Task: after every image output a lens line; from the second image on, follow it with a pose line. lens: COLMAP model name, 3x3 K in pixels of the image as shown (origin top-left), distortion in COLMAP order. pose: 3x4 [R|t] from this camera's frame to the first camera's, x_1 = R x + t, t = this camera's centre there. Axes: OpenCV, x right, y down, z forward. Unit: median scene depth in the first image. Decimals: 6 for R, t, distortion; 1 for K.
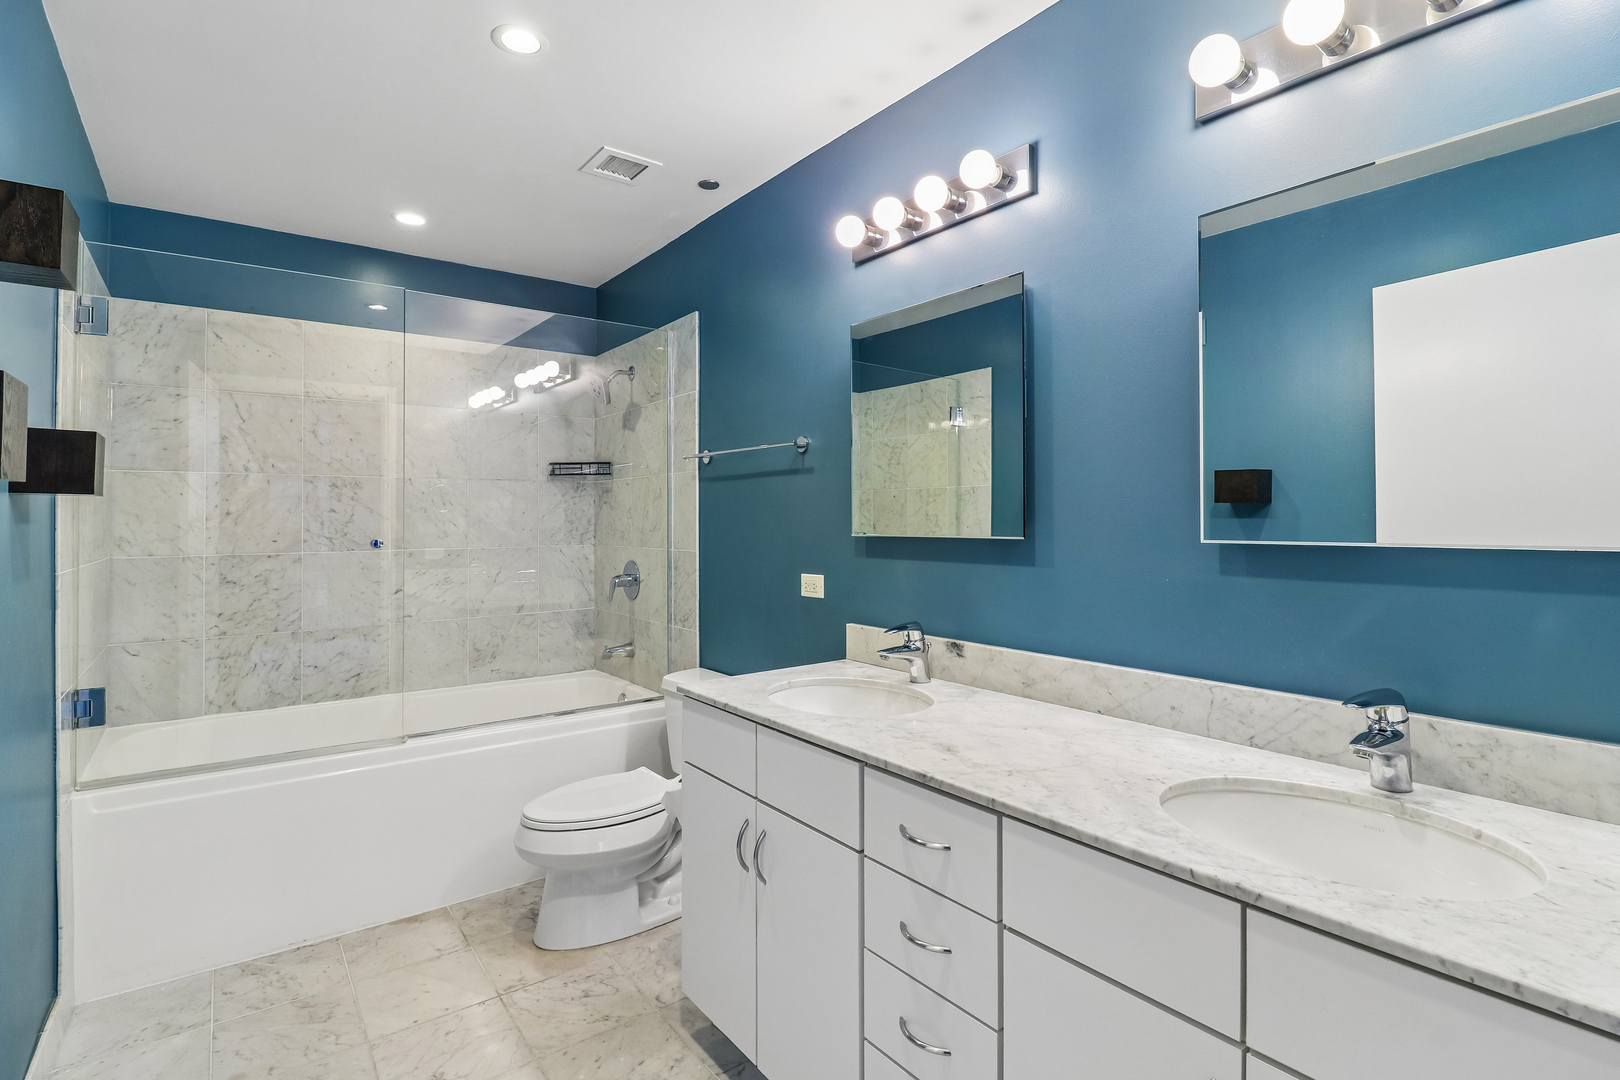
lens RADIAL K [[829.4, 0, 810.0], [0, 829.4, 540.0], [0, 0, 1]] dist [-0.000433, -0.000428]
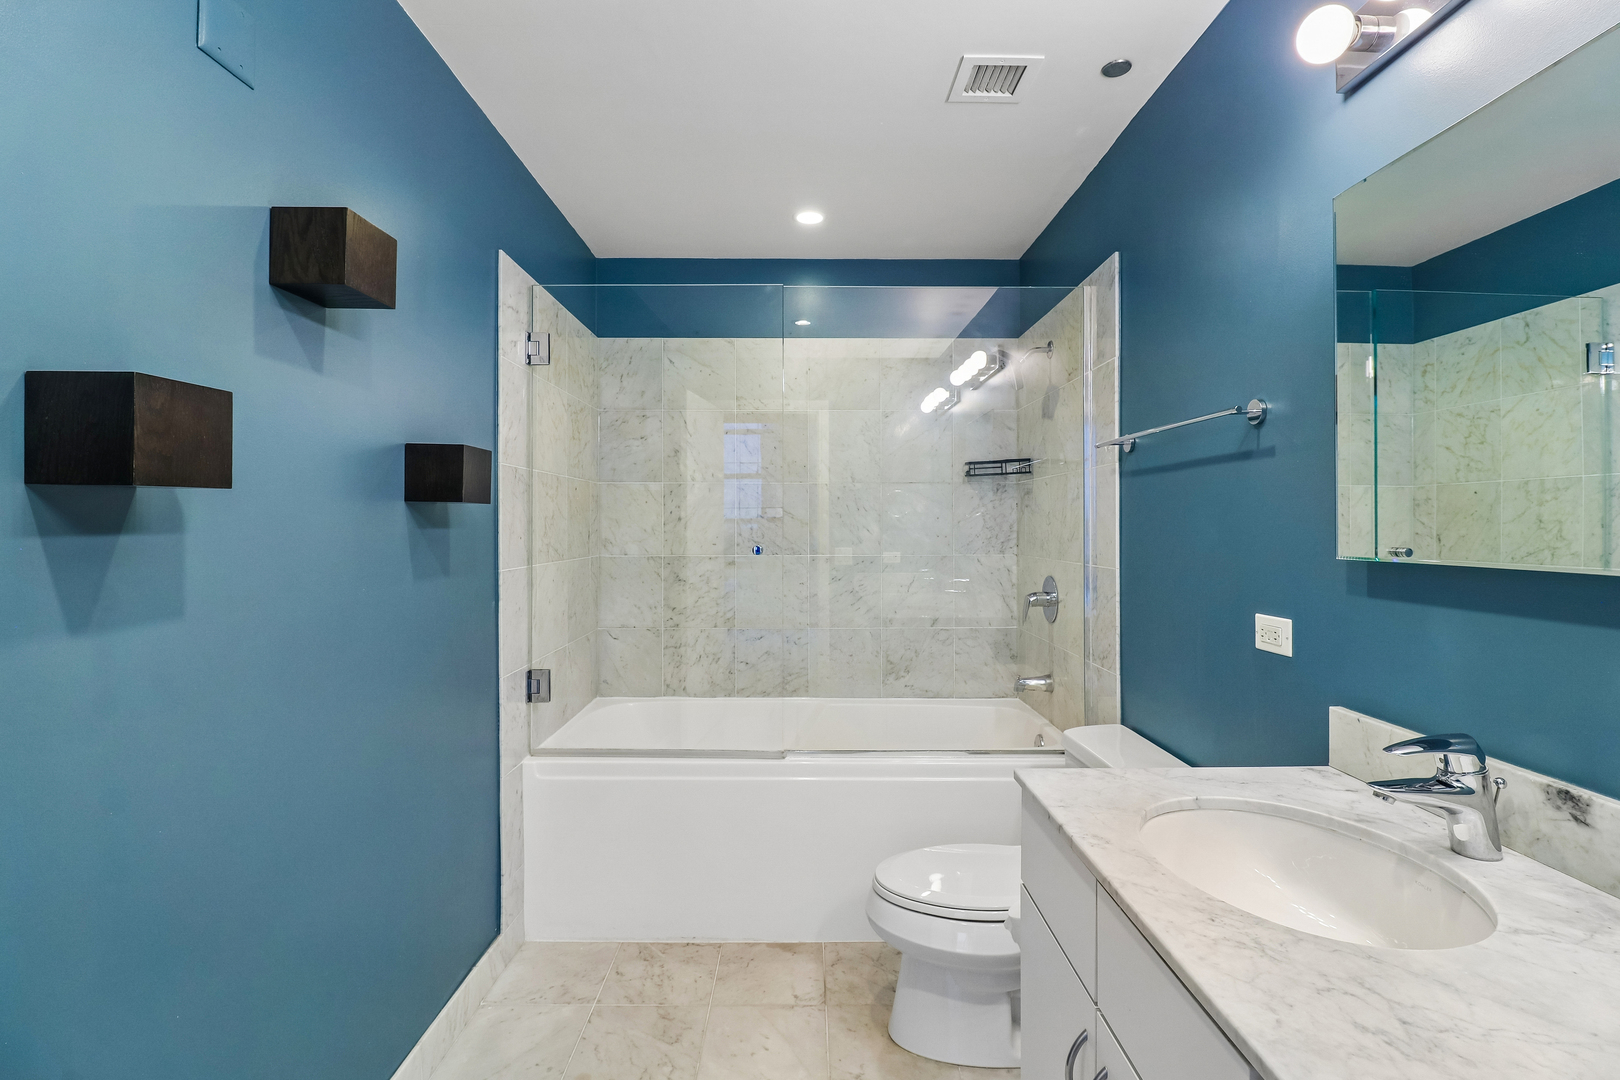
lens RADIAL K [[772.1, 0, 808.6], [0, 772.1, 522.0], [0, 0, 1]] dist [0.010348, -0.018366]
pose [[0.799711, 0.003206, -0.600376, 0.062578], [-0.018510, 0.999642, -0.019317, -0.010535], [0.600100, 0.026561, 0.799484, 0.269973]]
